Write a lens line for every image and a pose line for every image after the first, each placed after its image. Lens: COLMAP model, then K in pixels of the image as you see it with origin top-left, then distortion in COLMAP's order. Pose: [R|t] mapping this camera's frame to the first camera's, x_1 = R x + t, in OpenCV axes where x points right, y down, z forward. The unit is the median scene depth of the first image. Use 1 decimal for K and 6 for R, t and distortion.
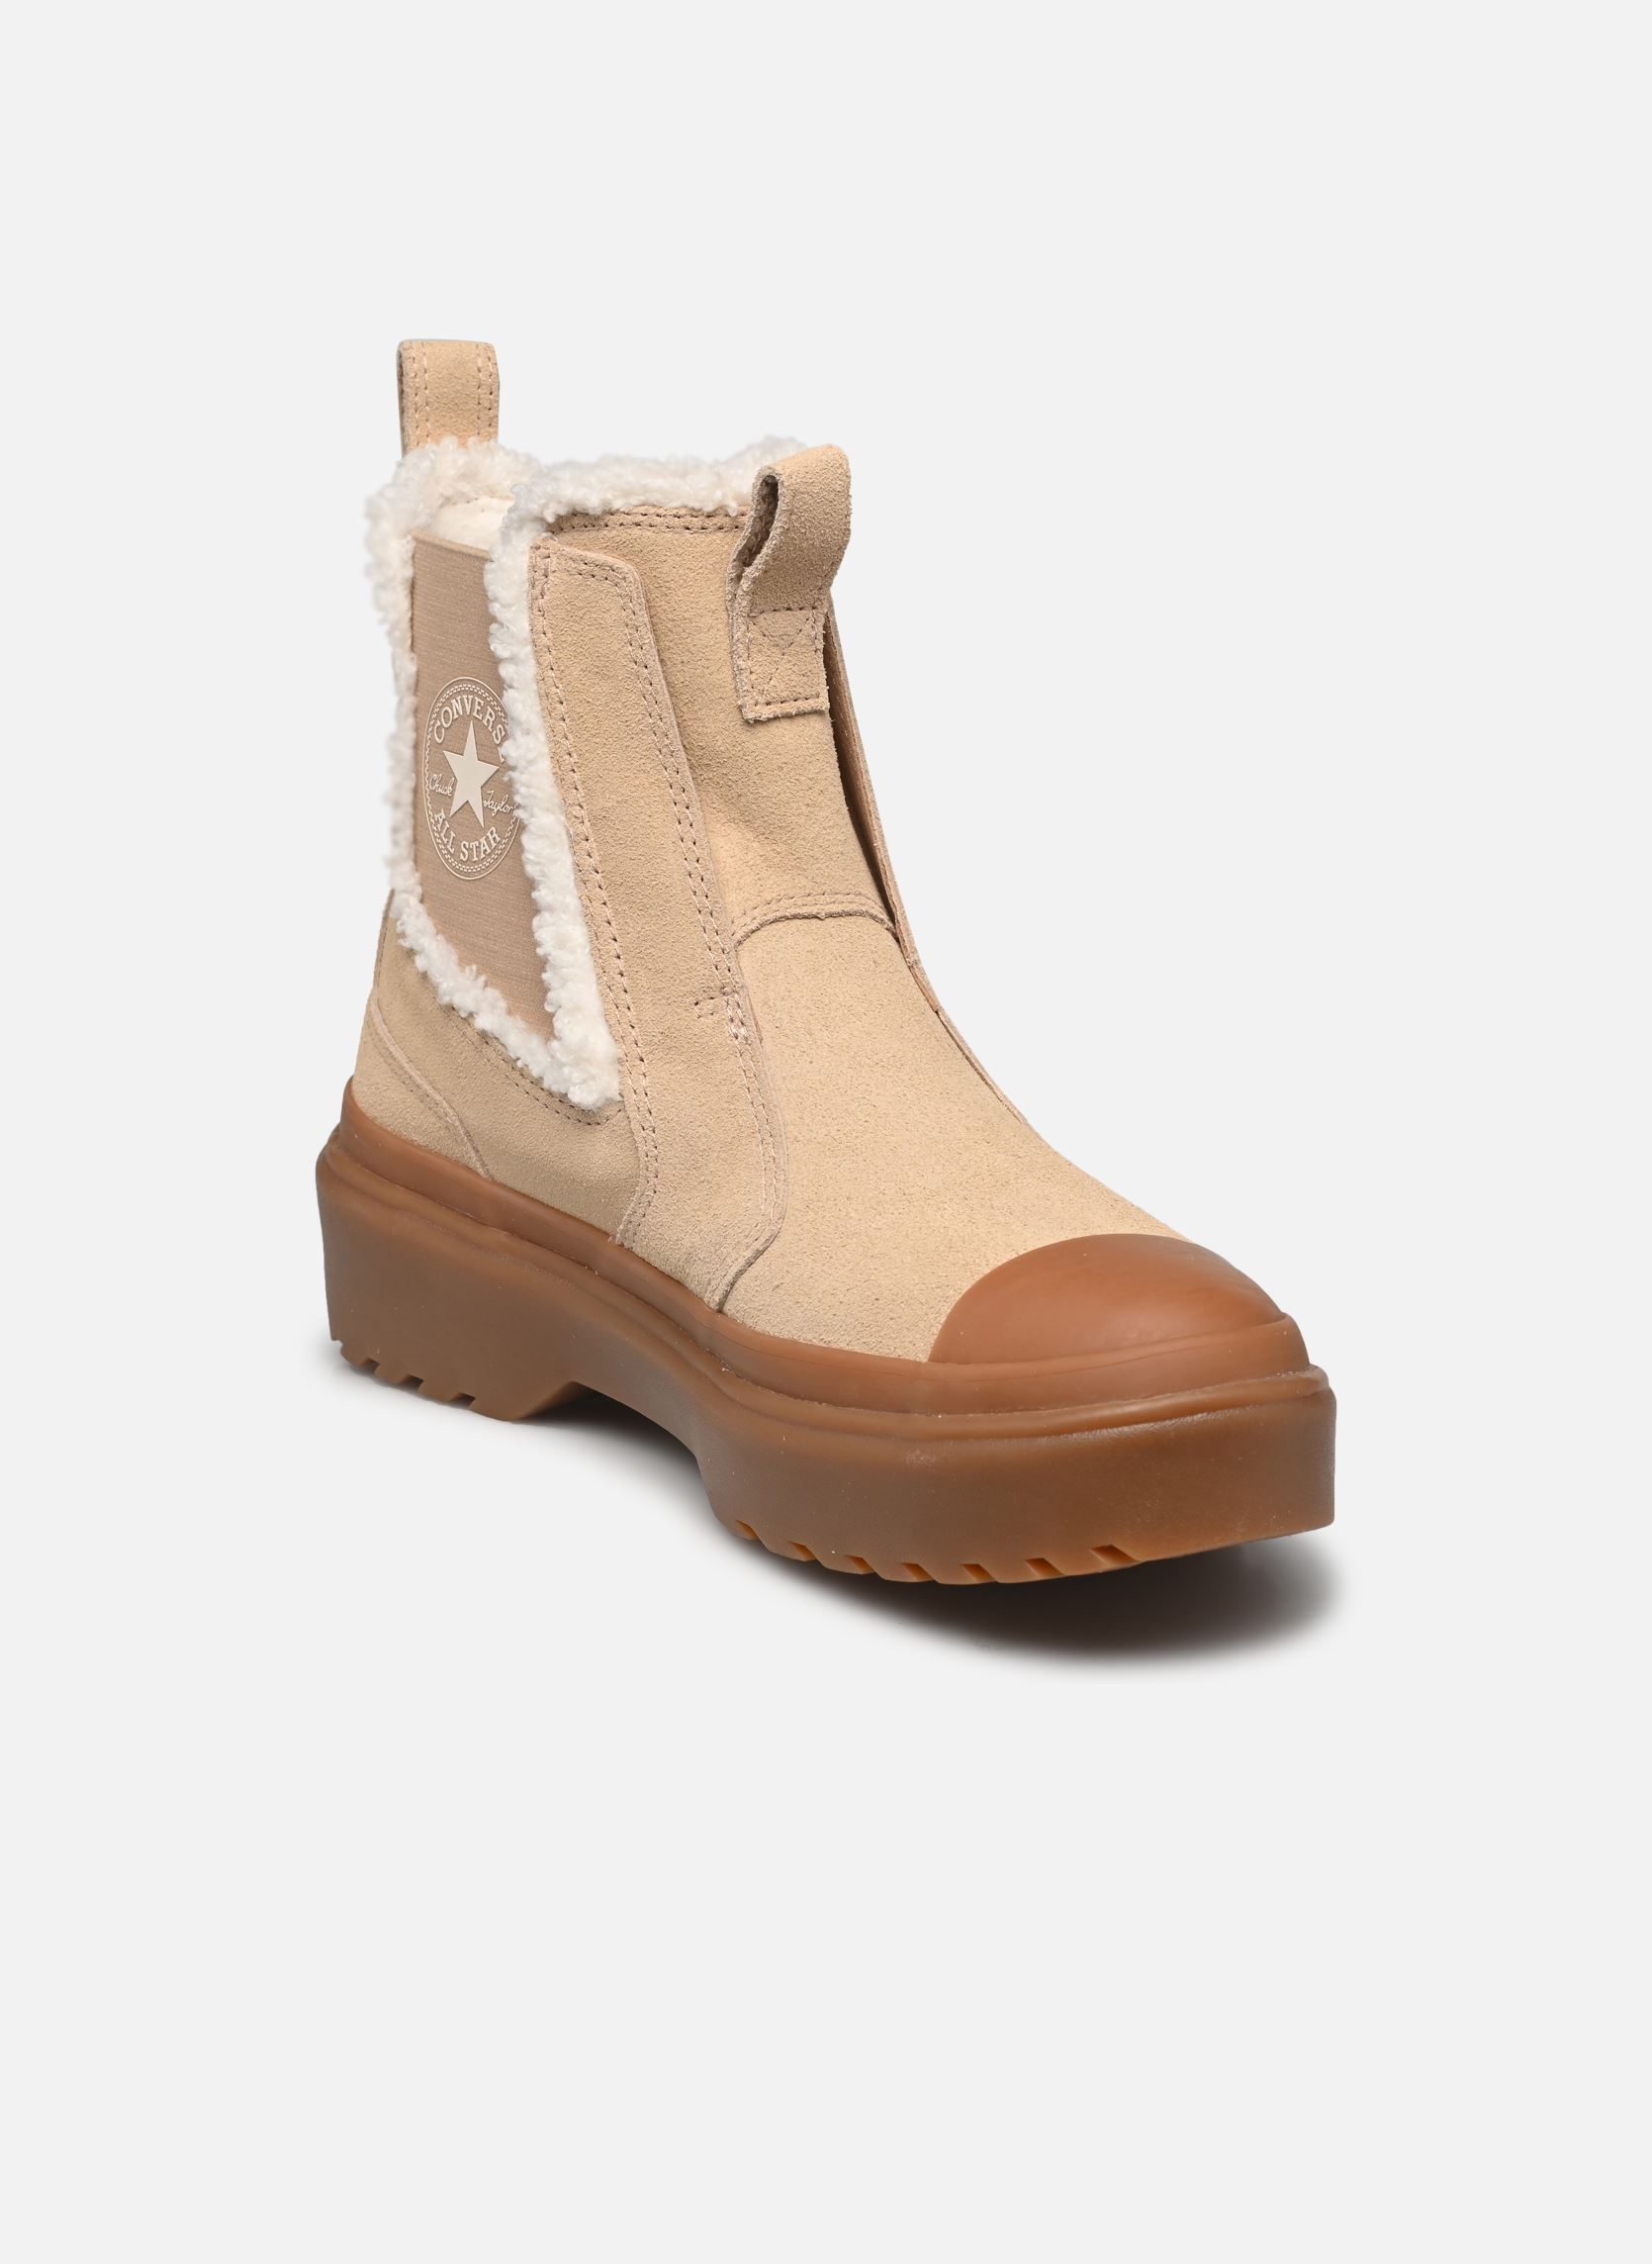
lens RADIAL K [[6856.1, 0, 826.0], [0, 6856.1, 1132.0], [0, 0, 1]] dist [-0.254532, 0.102585]
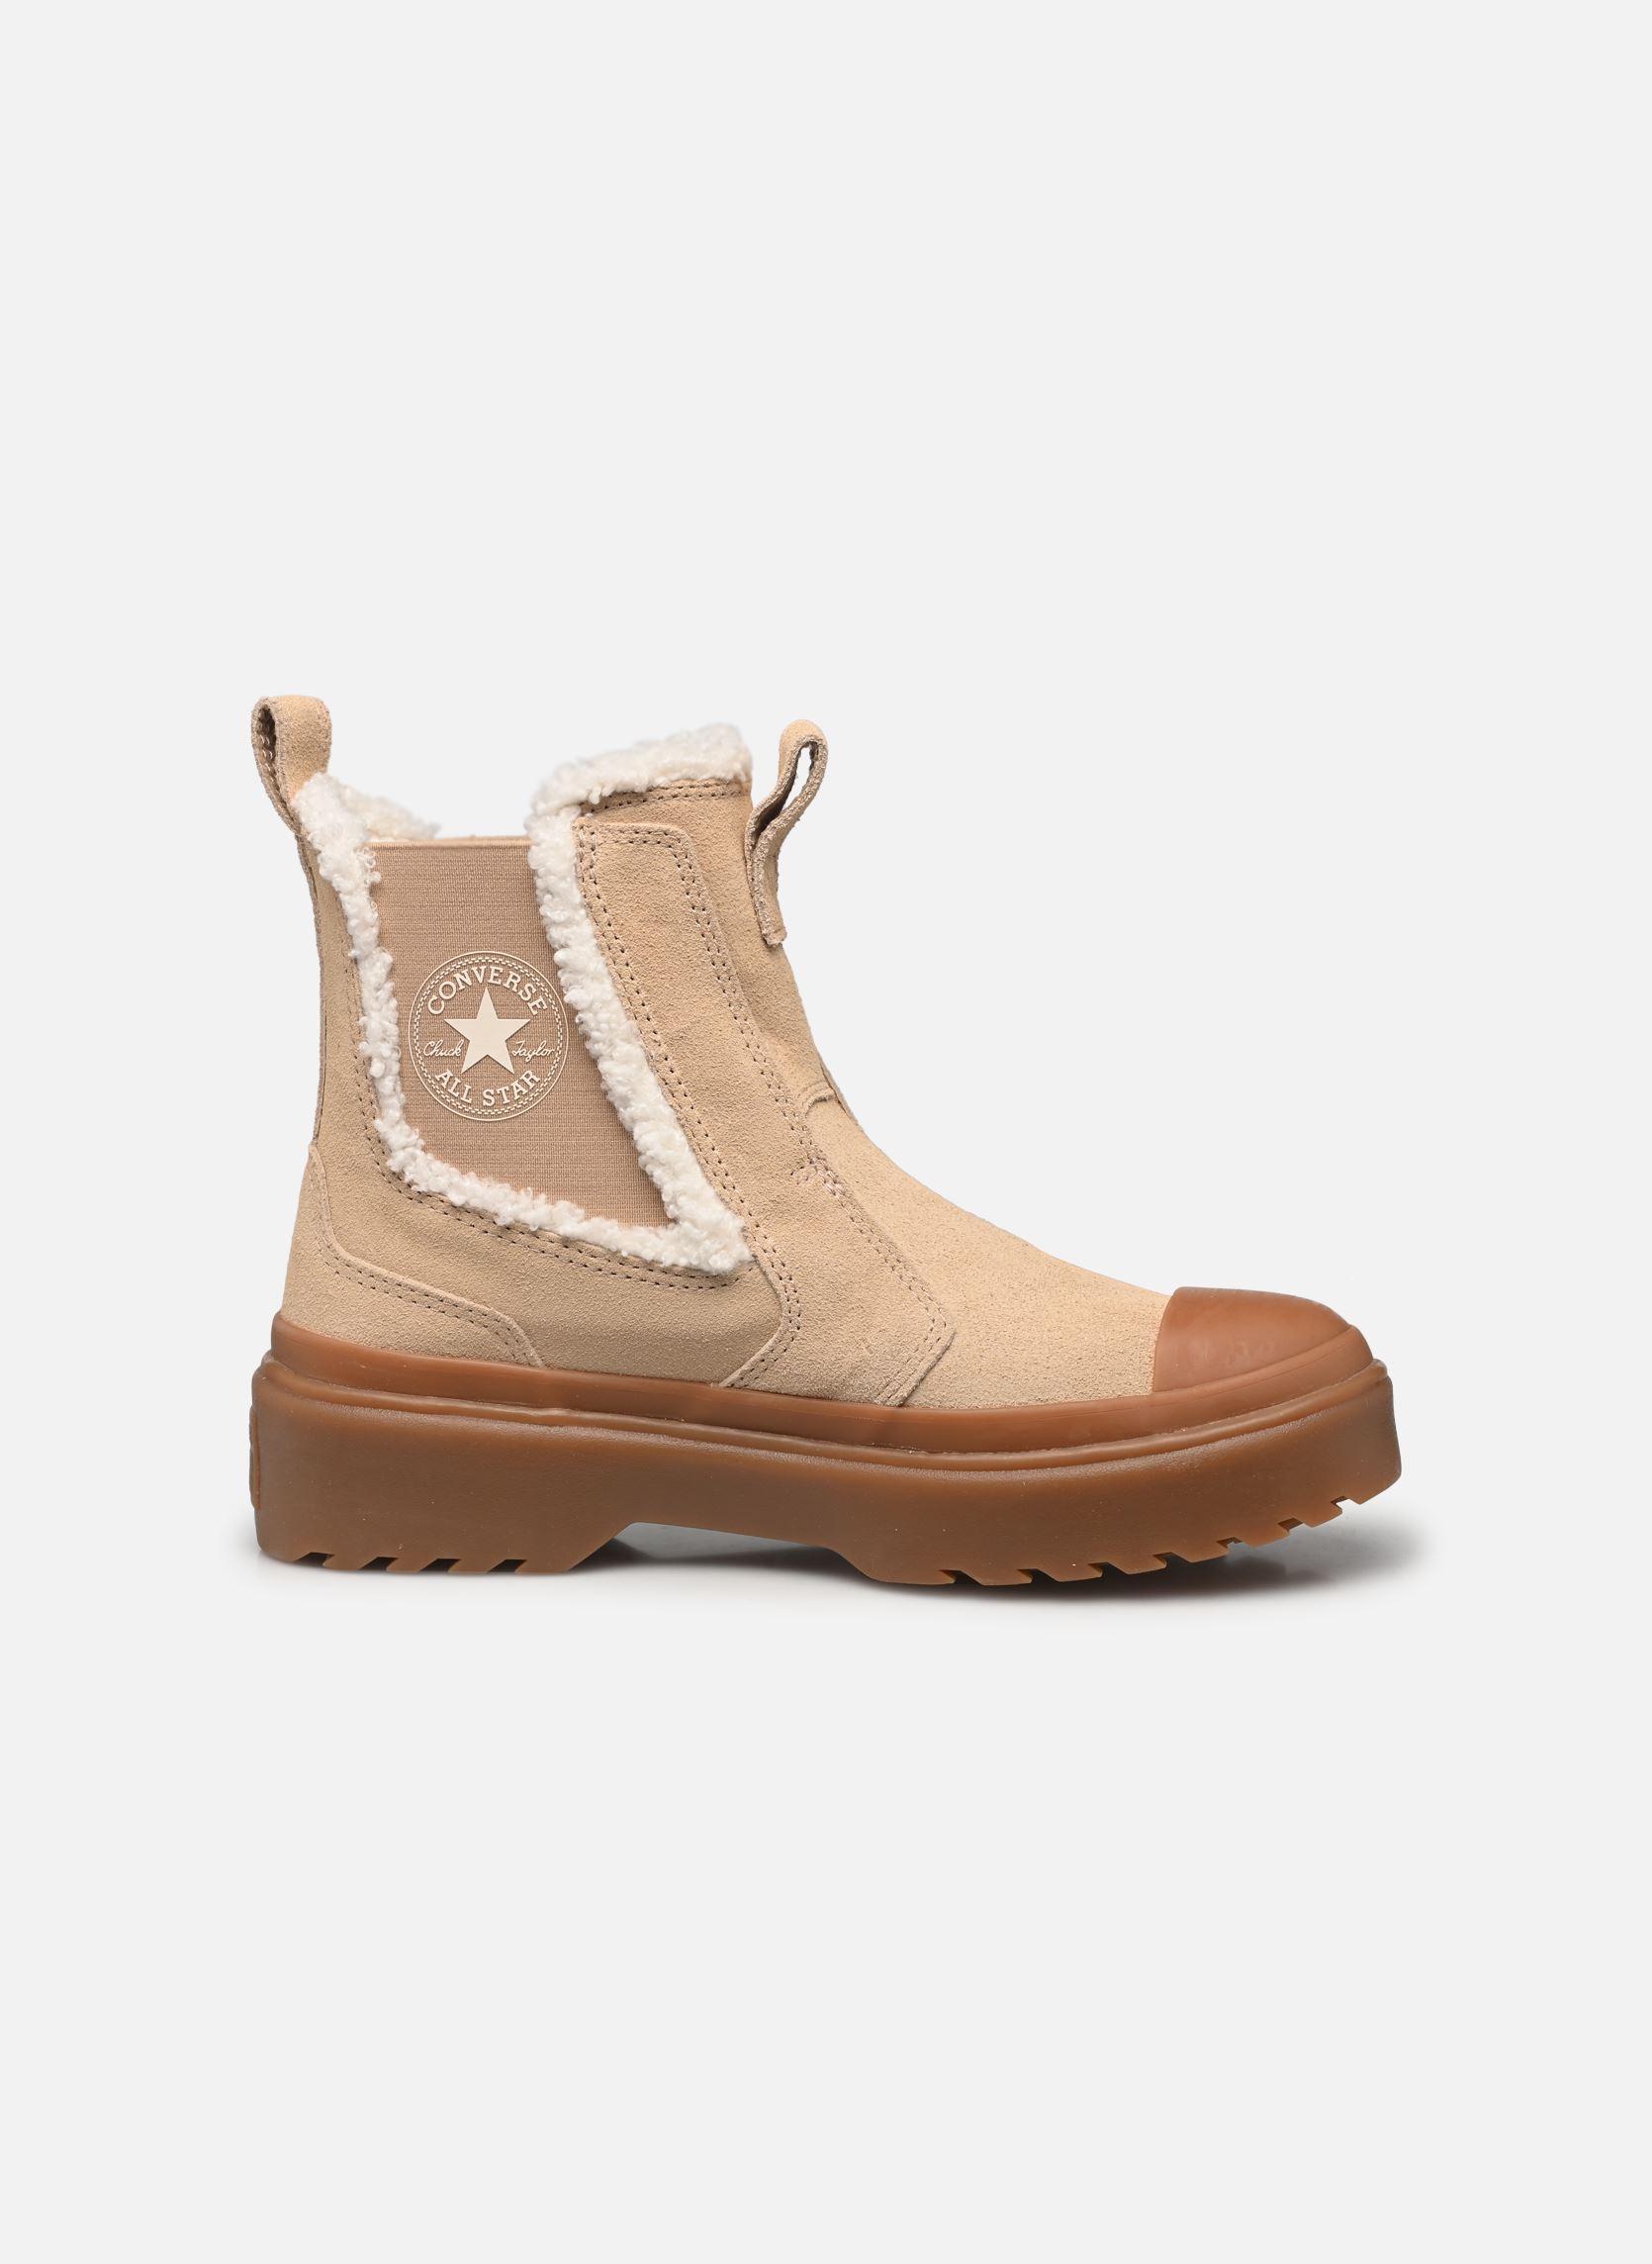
lens RADIAL K [[6856.1, 0, 826.0], [0, 6856.1, 1132.0], [0, 0, 1]] dist [-0.254532, 0.102585]
pose [[0.796548, -0.107283, 0.594980, -0.739372], [0.176419, 0.982544, -0.059020, 0.047093], [-0.578263, 0.151978, 0.801570, 0.011406]]
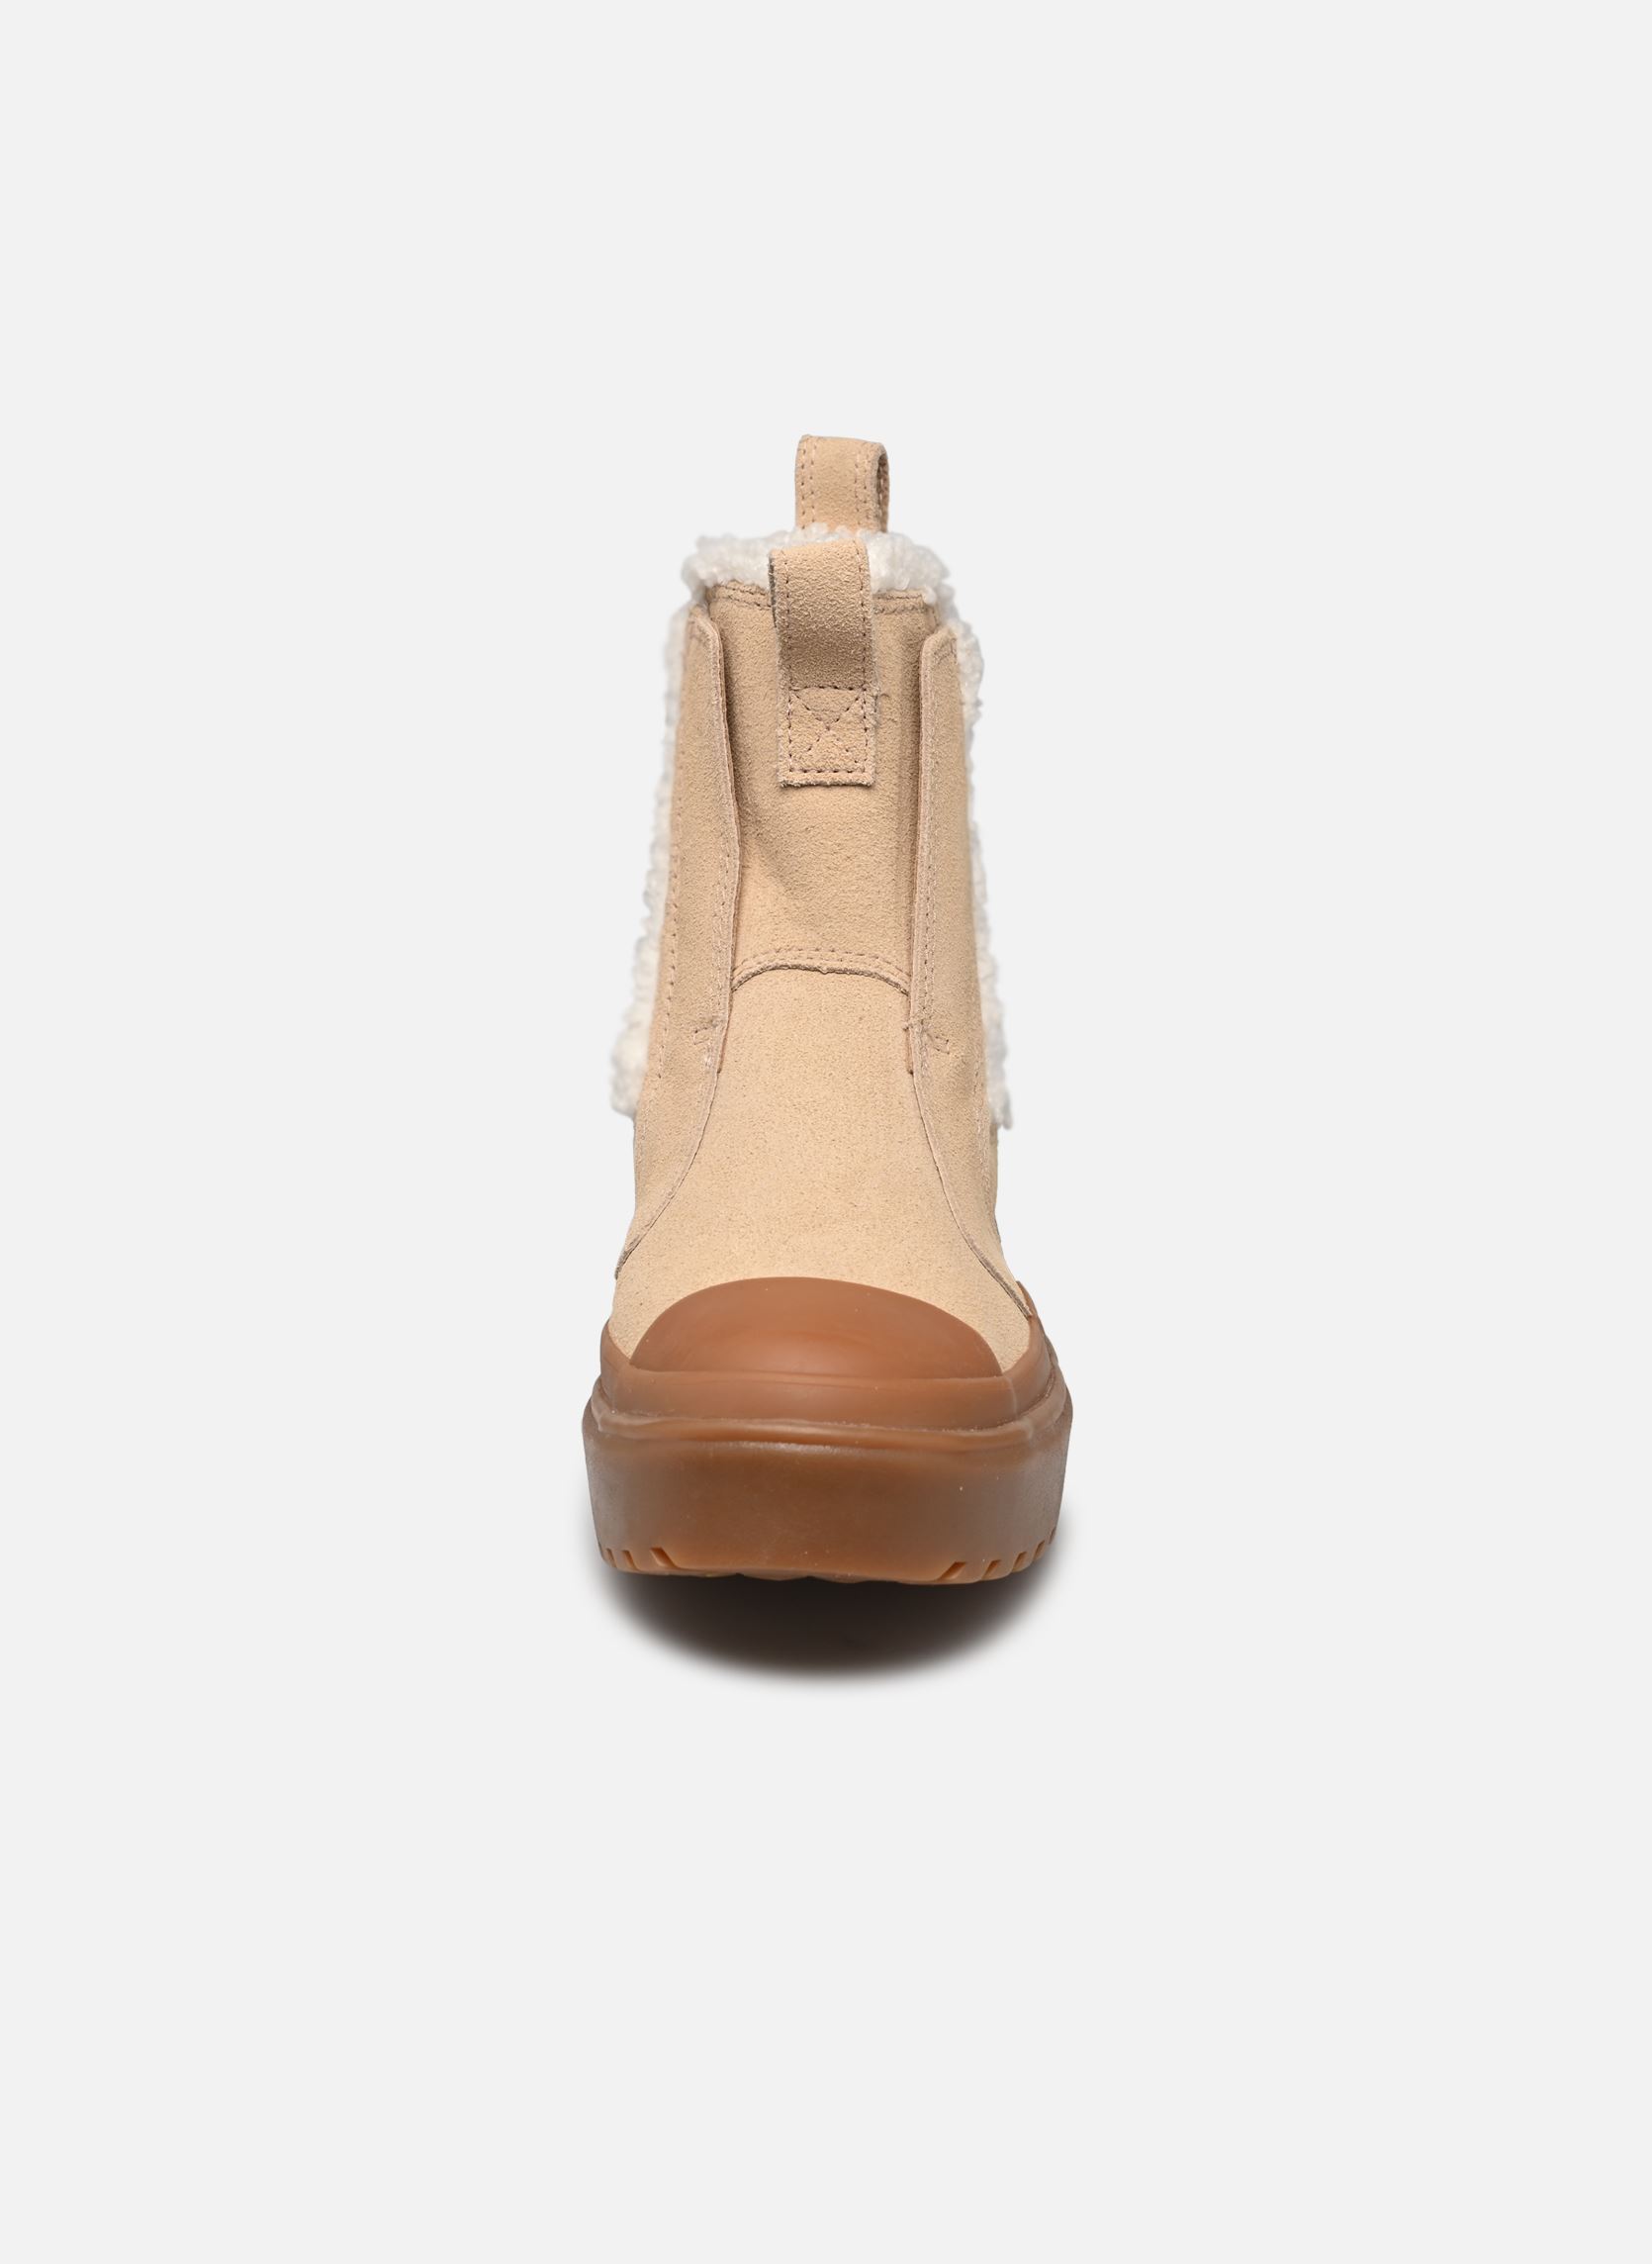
lens RADIAL K [[6856.1, 0, 826.0], [0, 6856.1, 1132.0], [0, 0, 1]] dist [-0.254532, 0.102585]
pose [[0.752971, 0.128815, -0.645323, 0.706929], [-0.152839, 0.988070, 0.018898, -0.026800], [0.640059, 0.084401, 0.763676, 0.171907]]
